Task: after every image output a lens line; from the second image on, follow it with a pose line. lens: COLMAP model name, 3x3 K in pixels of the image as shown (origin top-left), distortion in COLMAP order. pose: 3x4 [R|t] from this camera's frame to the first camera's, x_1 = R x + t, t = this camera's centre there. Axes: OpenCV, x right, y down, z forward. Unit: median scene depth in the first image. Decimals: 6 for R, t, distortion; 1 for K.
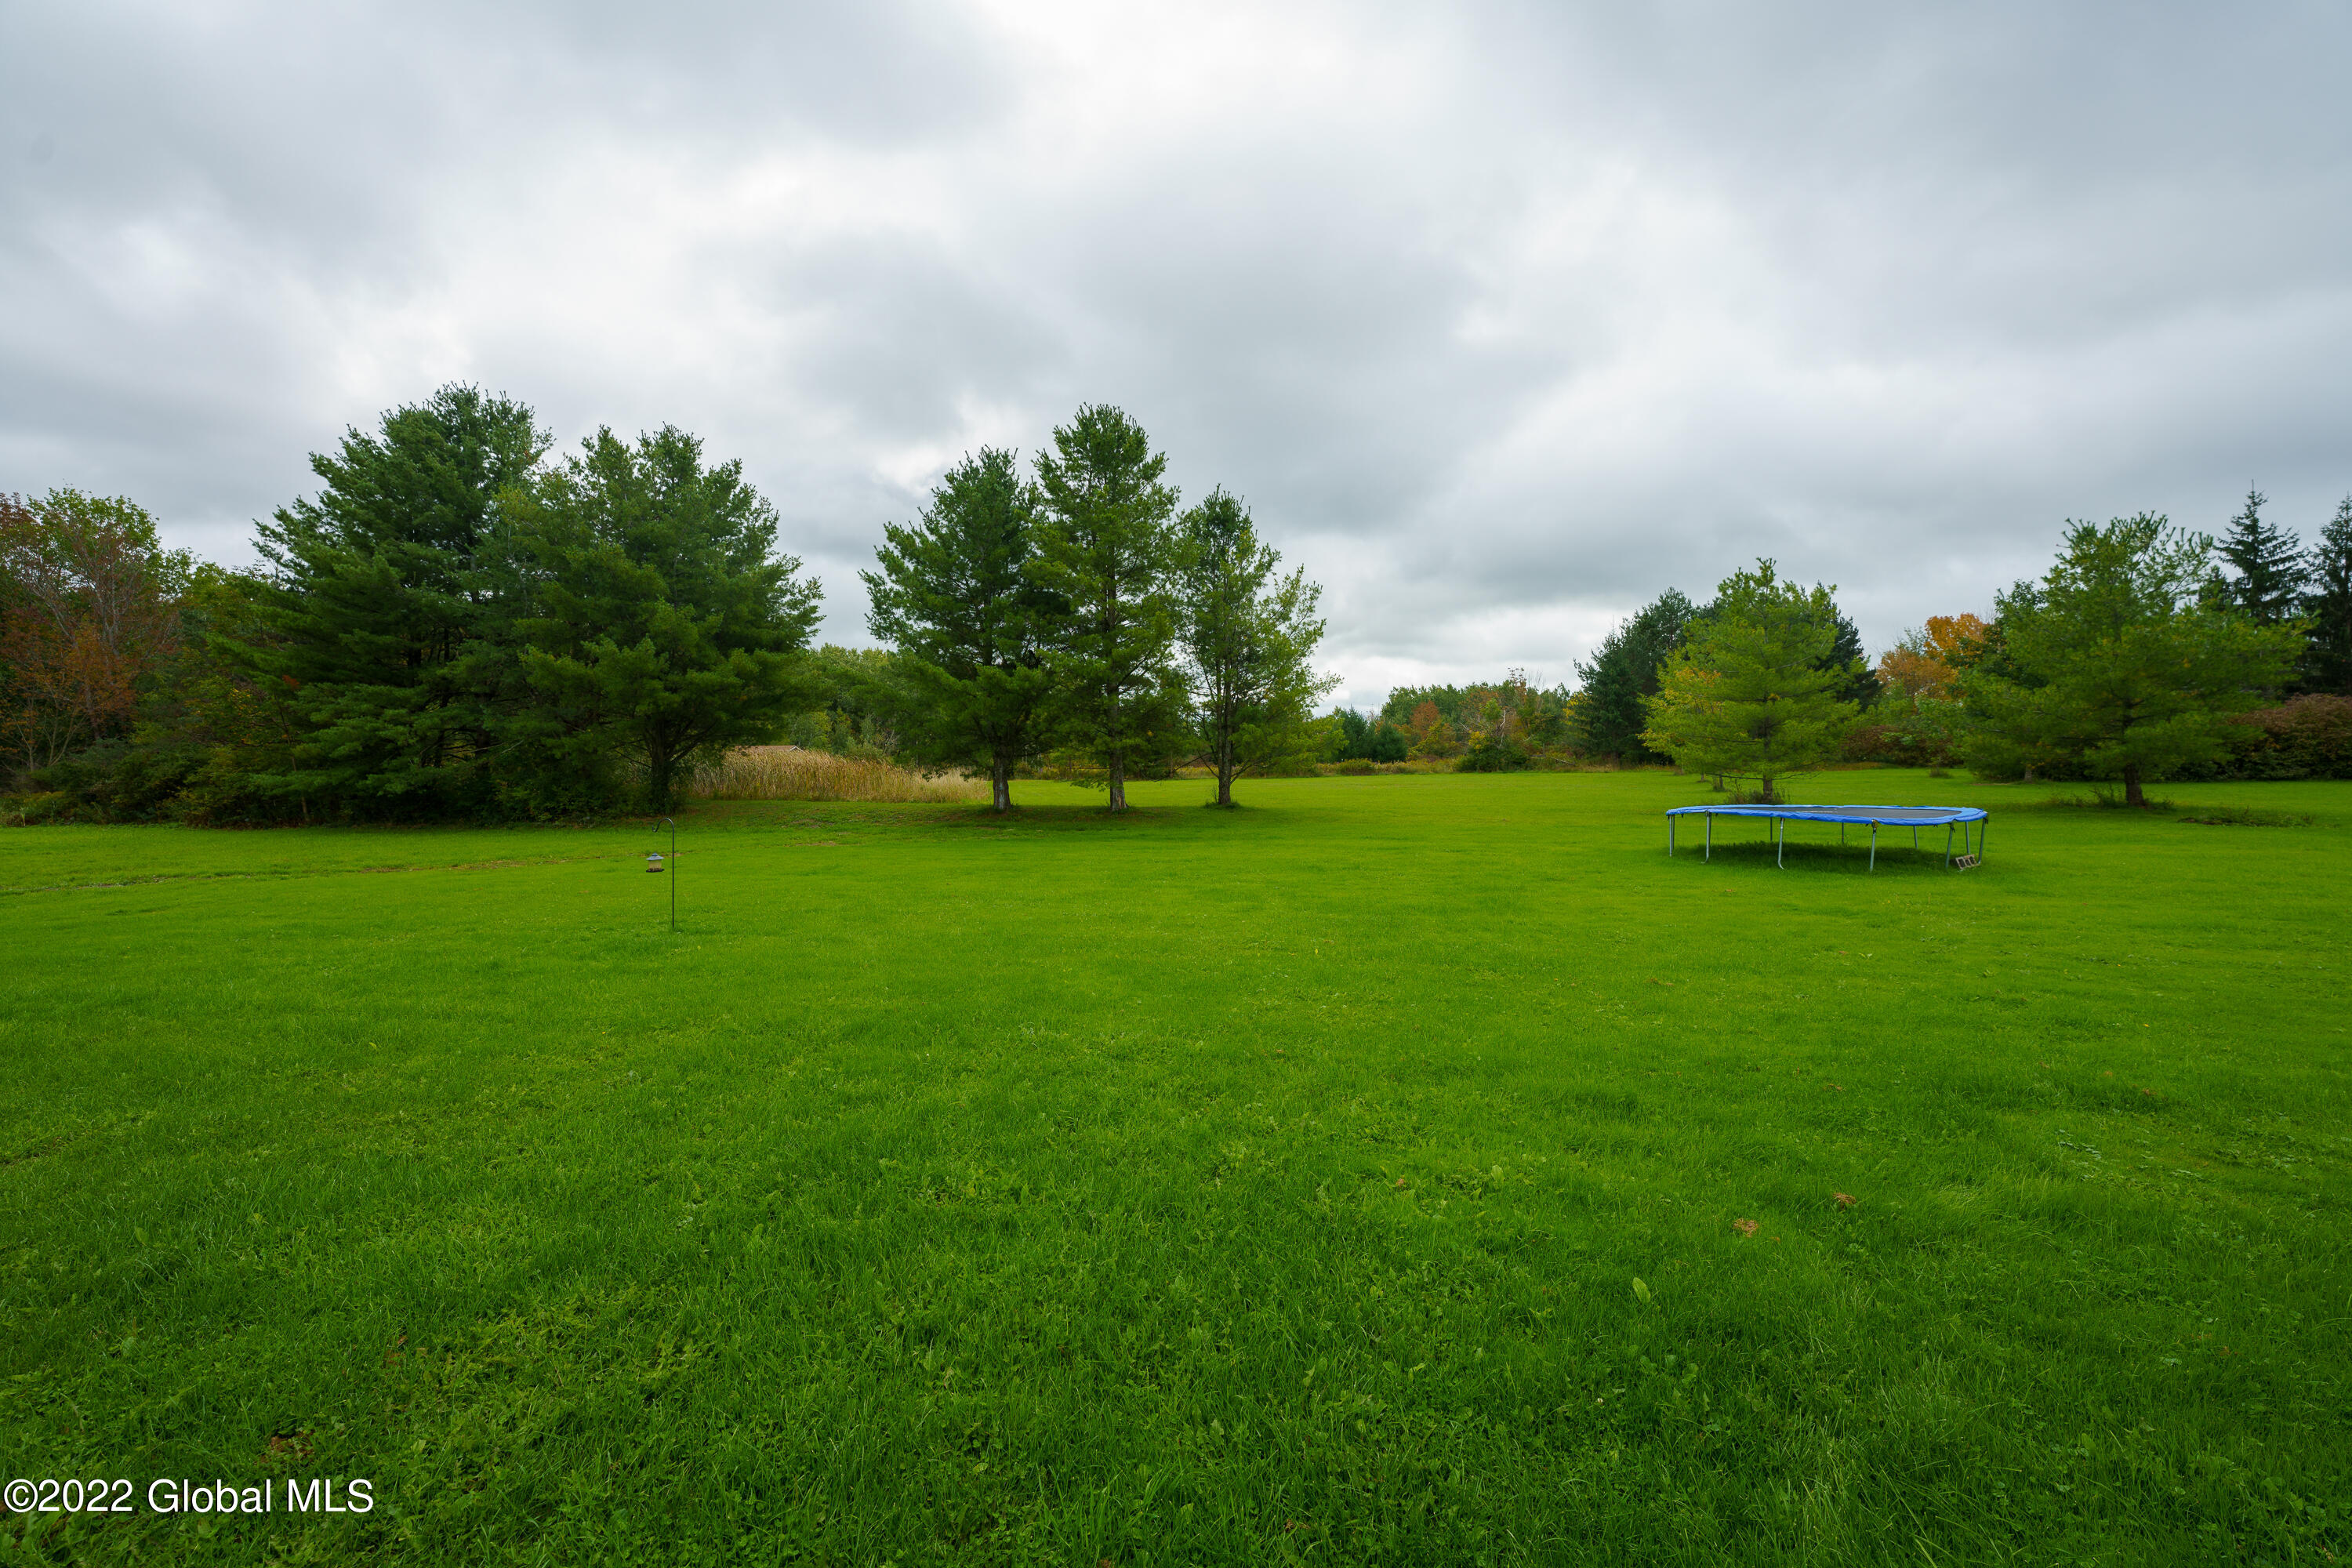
lens RADIAL K [[936.9, 0, 1187.7], [0, 936.9, 774.0], [0, 0, 1]] dist [-0.015365, 0.000987]
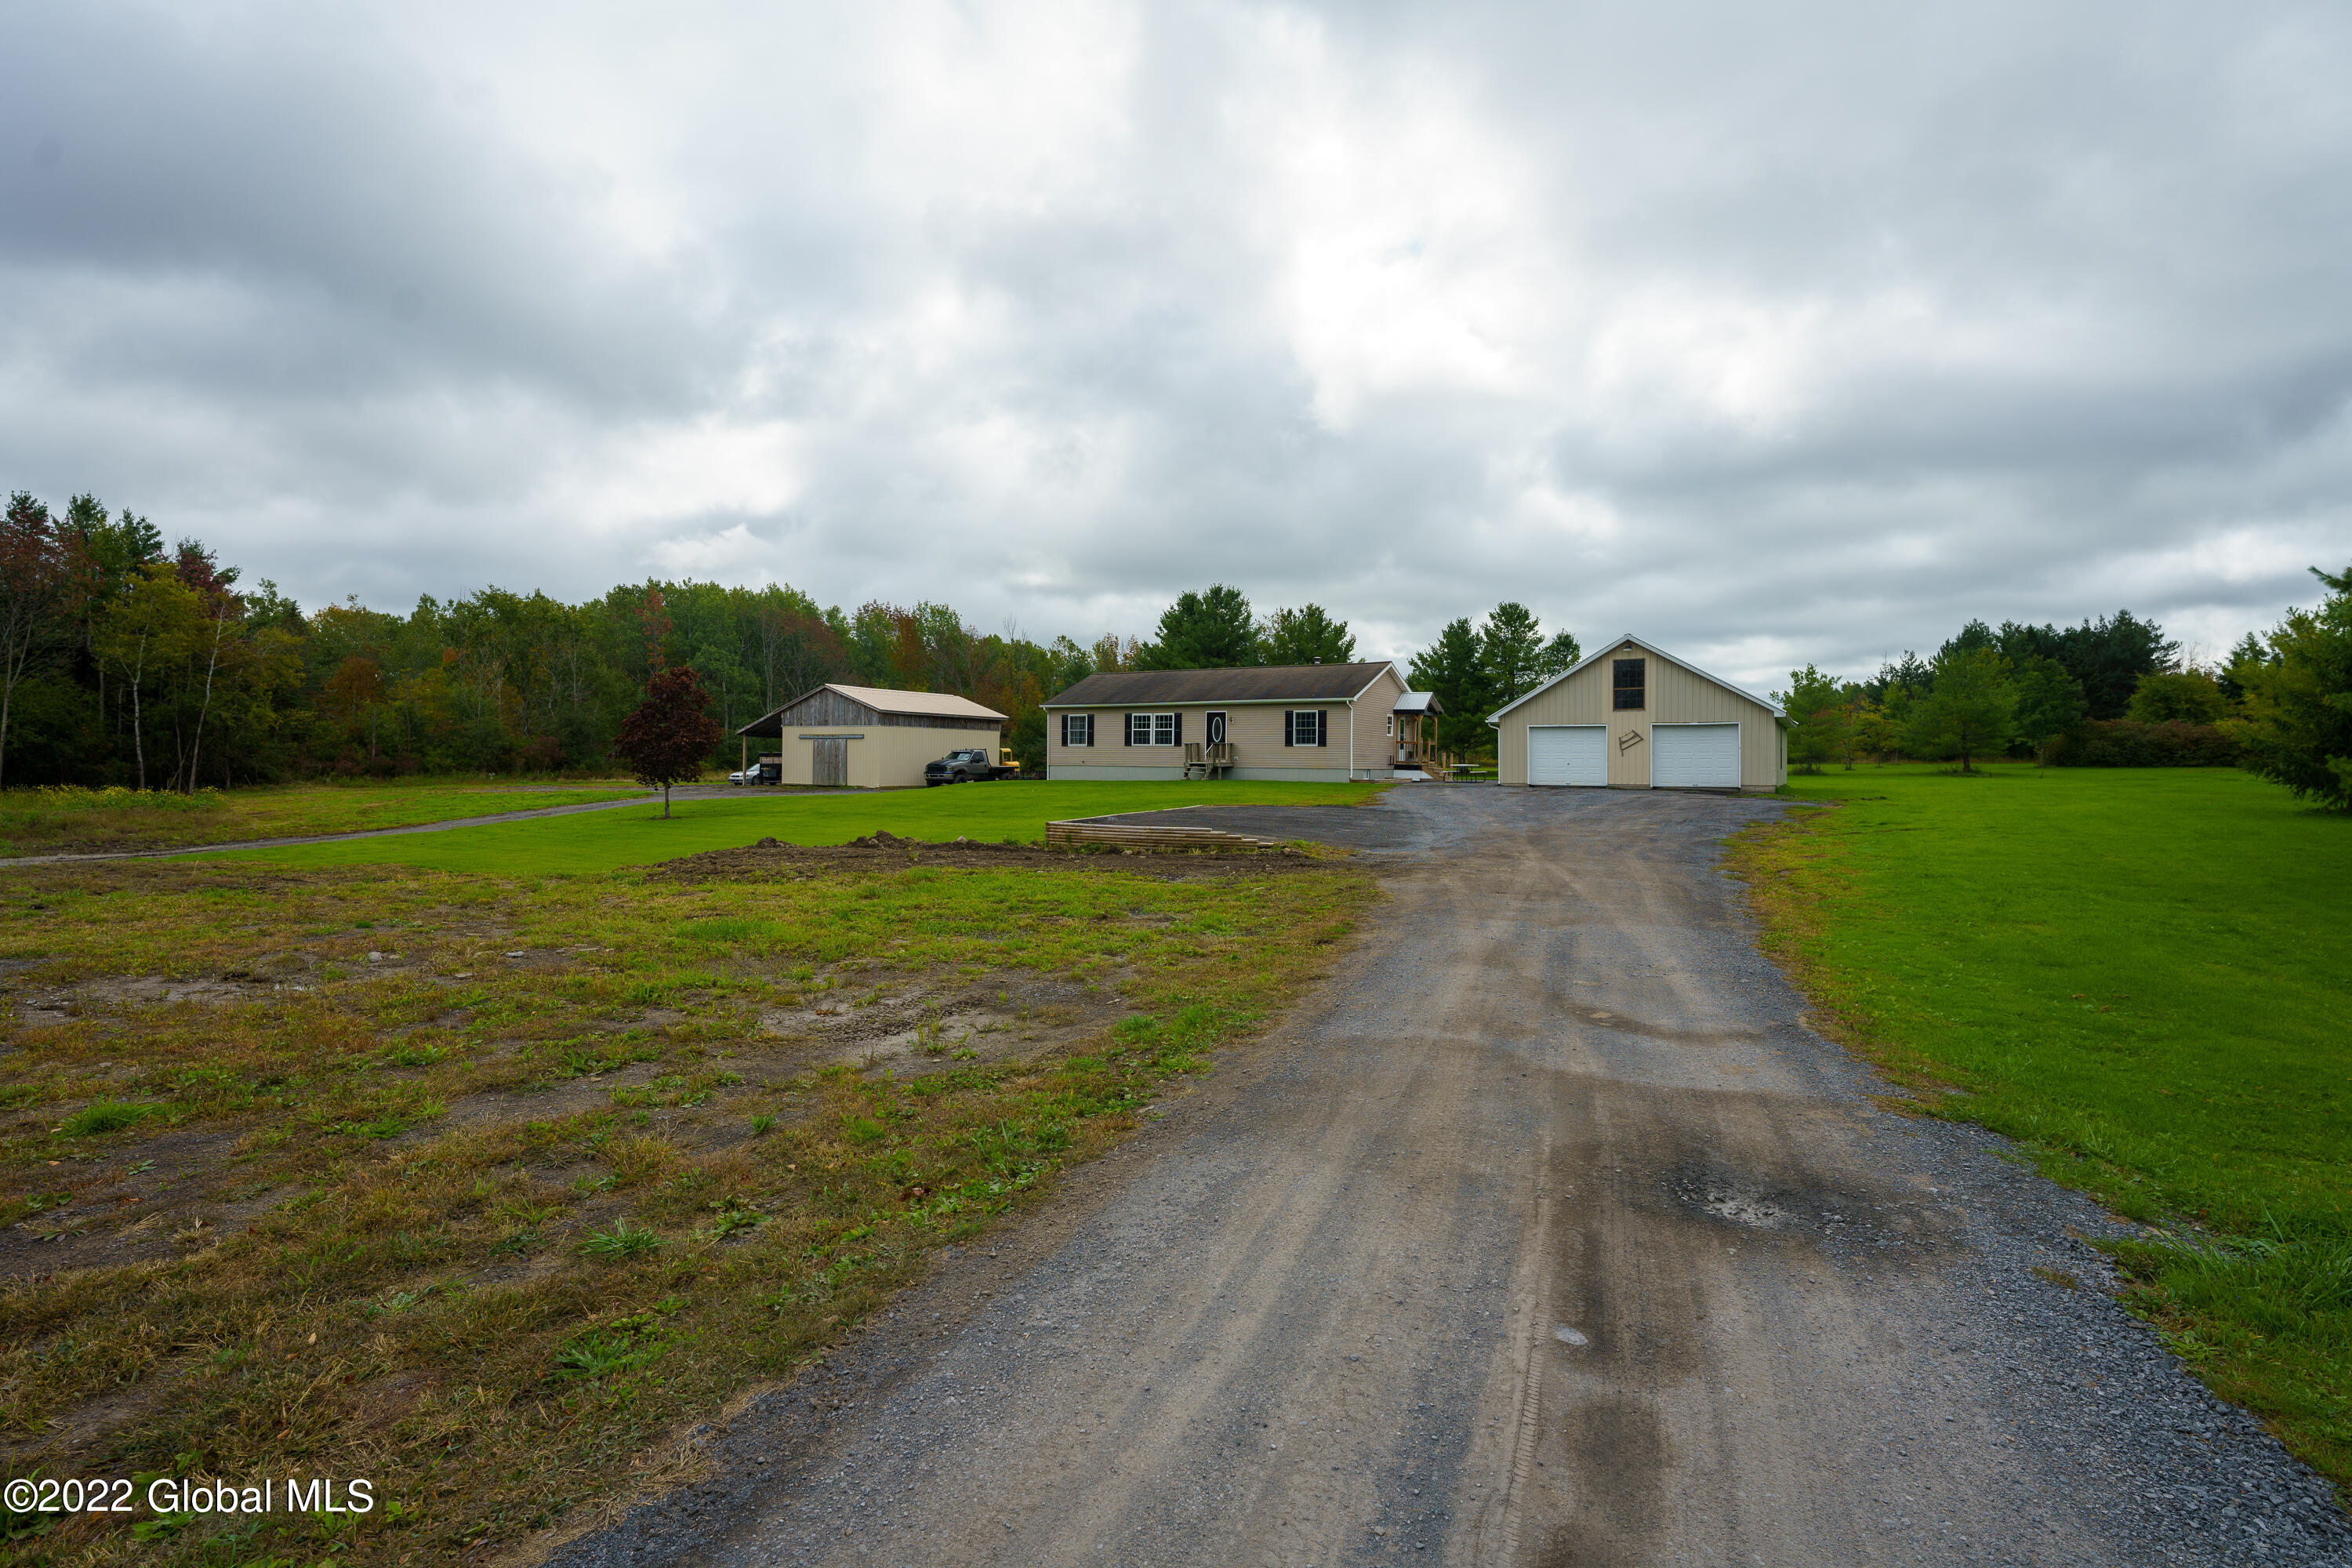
lens RADIAL K [[1079.1, 0, 1176.5], [0, 1079.1, 781.5], [0, 0, 1]] dist [0.002094, 0.000269]
pose [[0.928312, 0.016082, -0.371453, 0.139046], [-0.013159, 0.999859, 0.010402, 0.044546], [0.371568, -0.004768, 0.928393, -1.759312]]
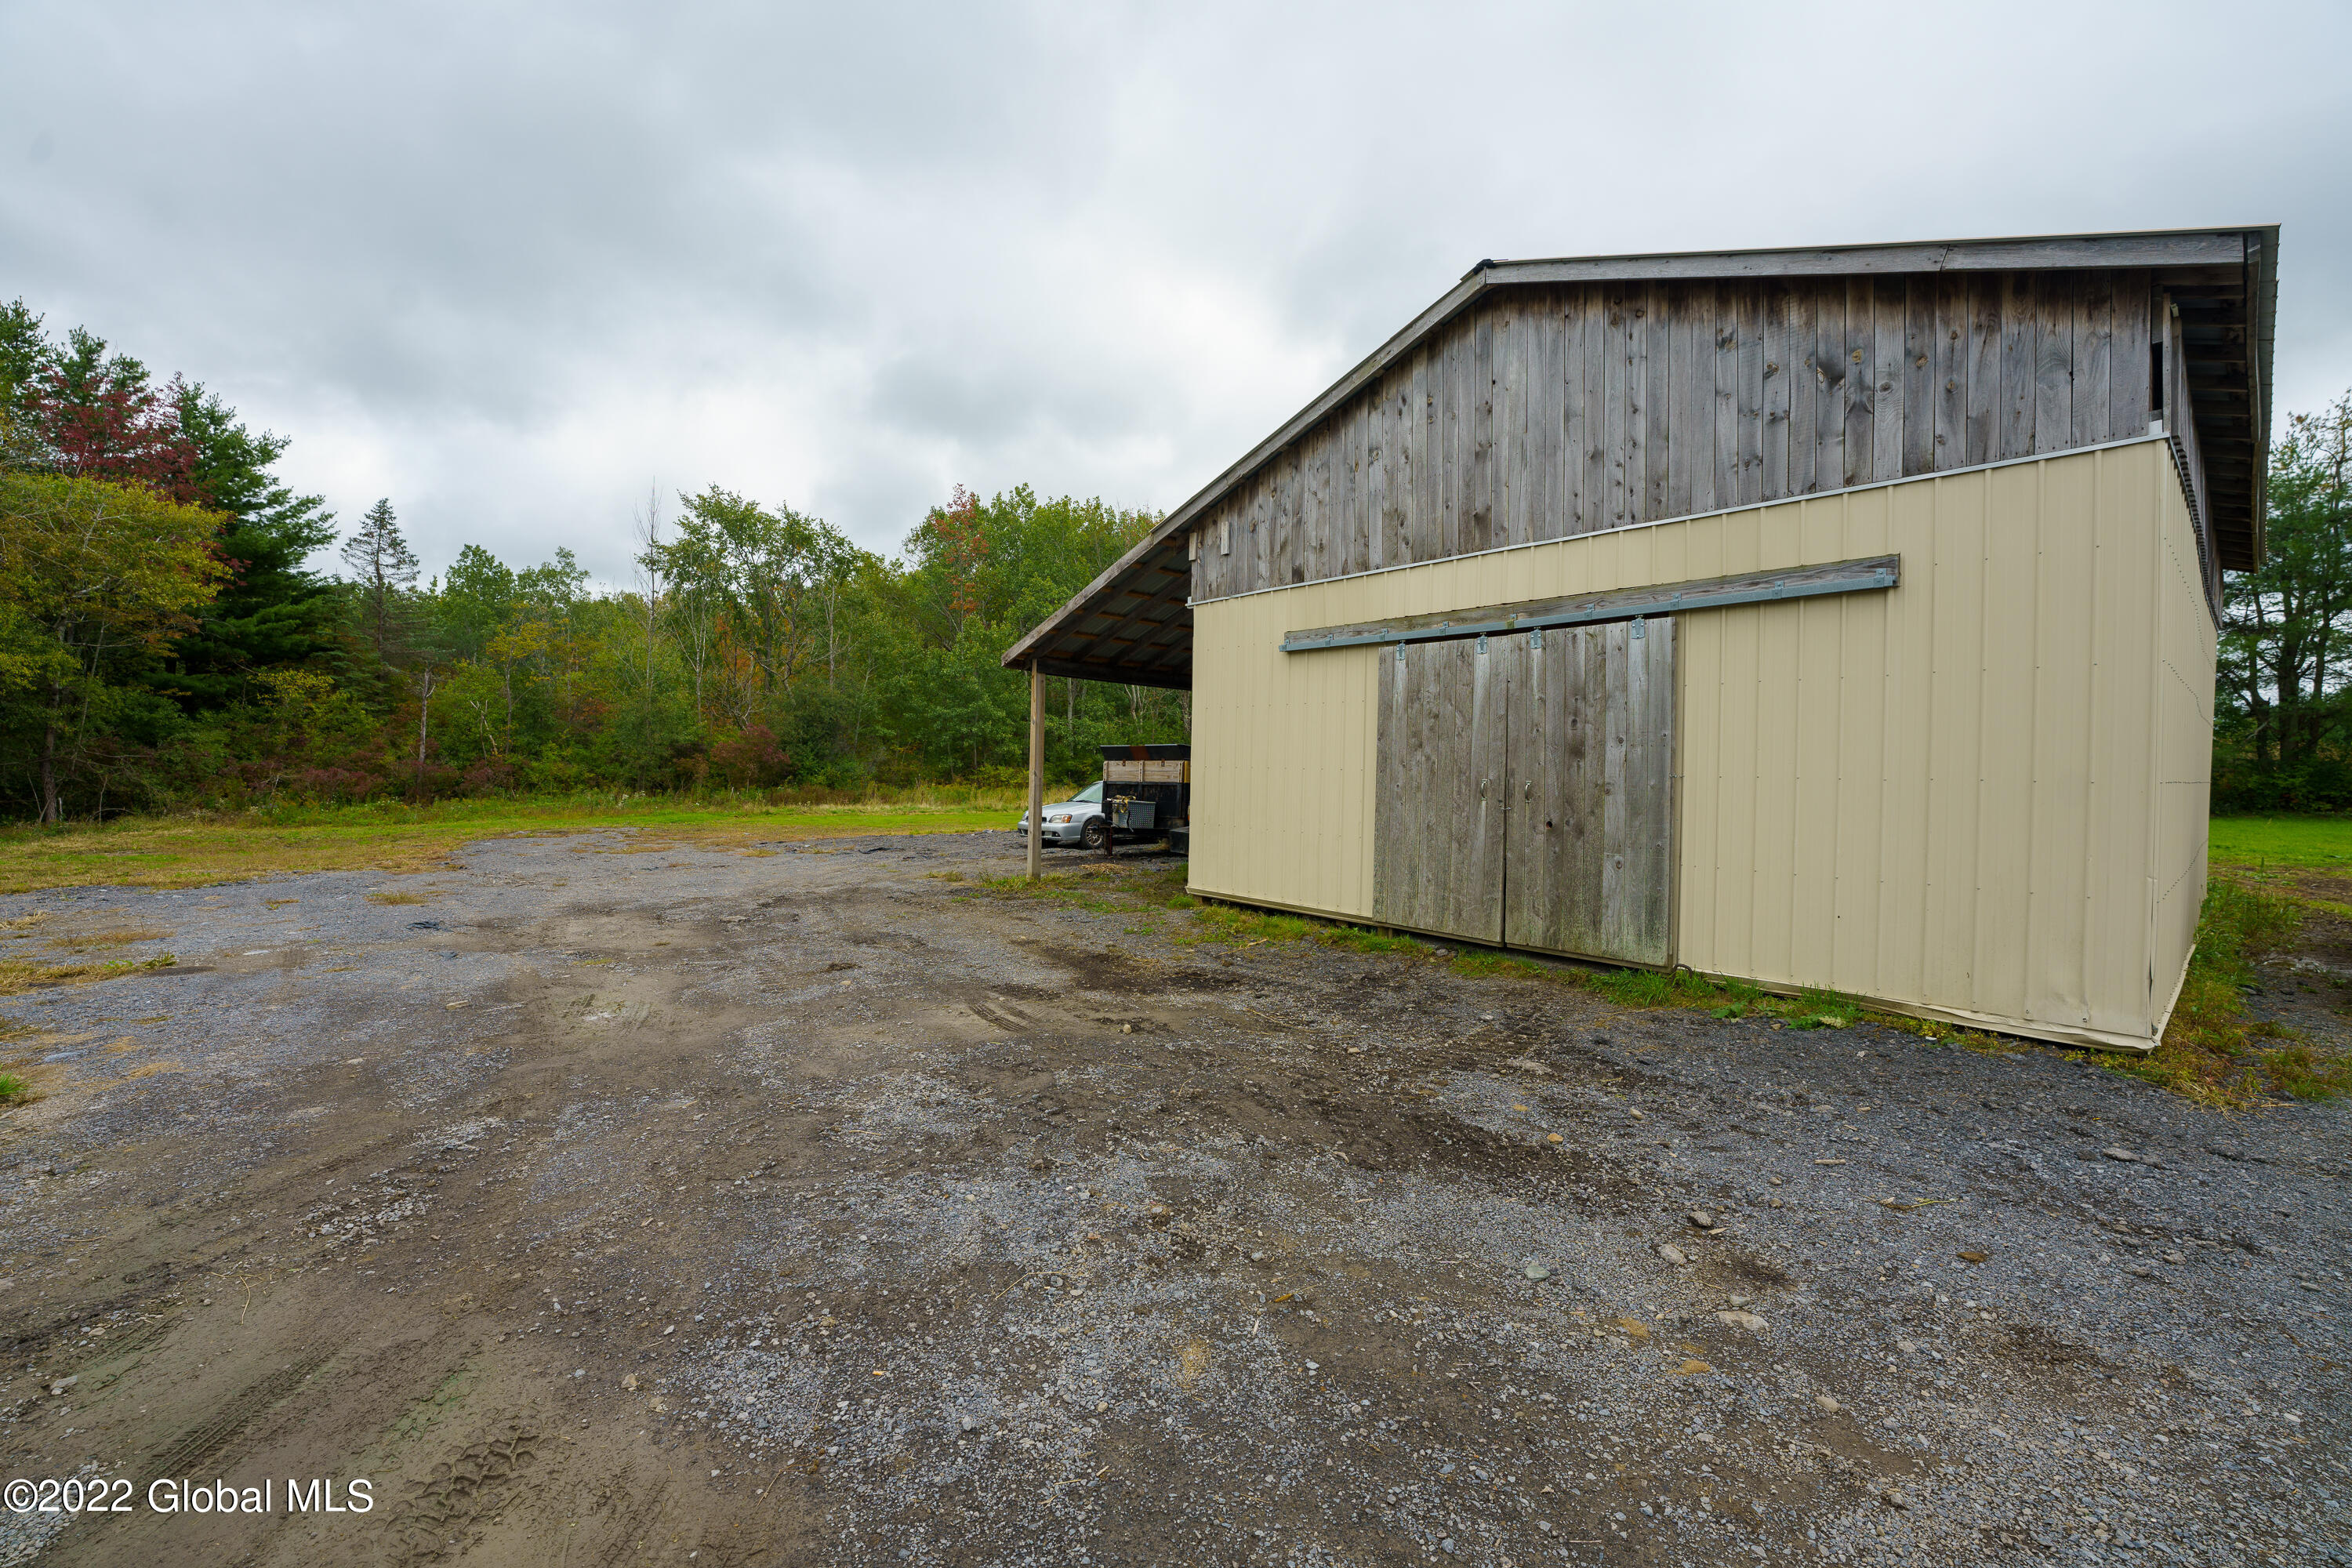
lens RADIAL K [[936.9, 0, 1193.5], [0, 936.9, 769.8], [0, 0, 1]] dist [-0.015365, 0.000987]
pose [[0.778821, 0.011954, -0.627133, -1.052664], [-0.018114, 0.999830, -0.003437, 0.035331], [0.626985, 0.014037, 0.778905, -0.458427]]
